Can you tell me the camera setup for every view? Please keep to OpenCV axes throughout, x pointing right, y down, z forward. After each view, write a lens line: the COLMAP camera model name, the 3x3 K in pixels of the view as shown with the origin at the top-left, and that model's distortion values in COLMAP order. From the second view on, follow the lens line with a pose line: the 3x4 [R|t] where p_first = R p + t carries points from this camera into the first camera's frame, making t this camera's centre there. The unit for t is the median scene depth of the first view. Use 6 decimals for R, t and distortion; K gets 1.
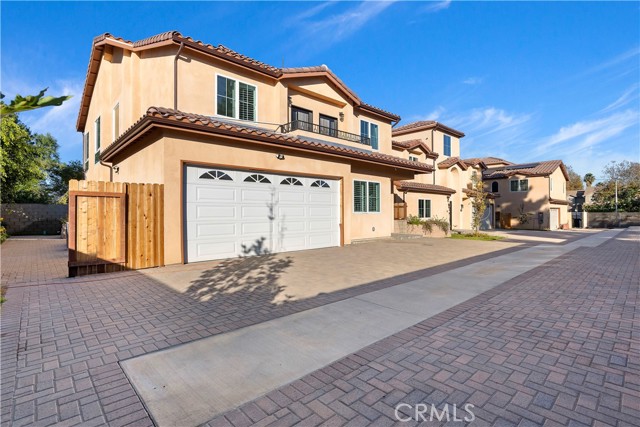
lens RADIAL K [[303.8, 0, 319.6], [0, 303.8, 210.4], [0, 0, 1]] dist [-0.006141, 0.003179]
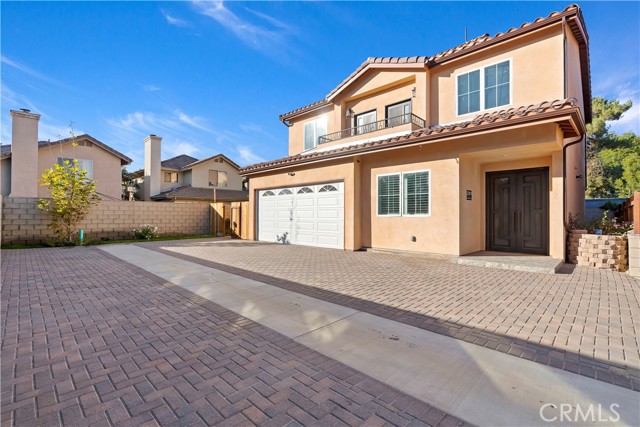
lens RADIAL K [[303.8, 0, 323.2], [0, 303.8, 213.1], [0, 0, 1]] dist [-0.006141, 0.003179]
pose [[0.058121, -0.013723, -0.998215, 1.117220], [-0.004633, 0.999891, -0.014016, 0.015985], [0.998299, 0.005439, 0.058051, 0.961068]]
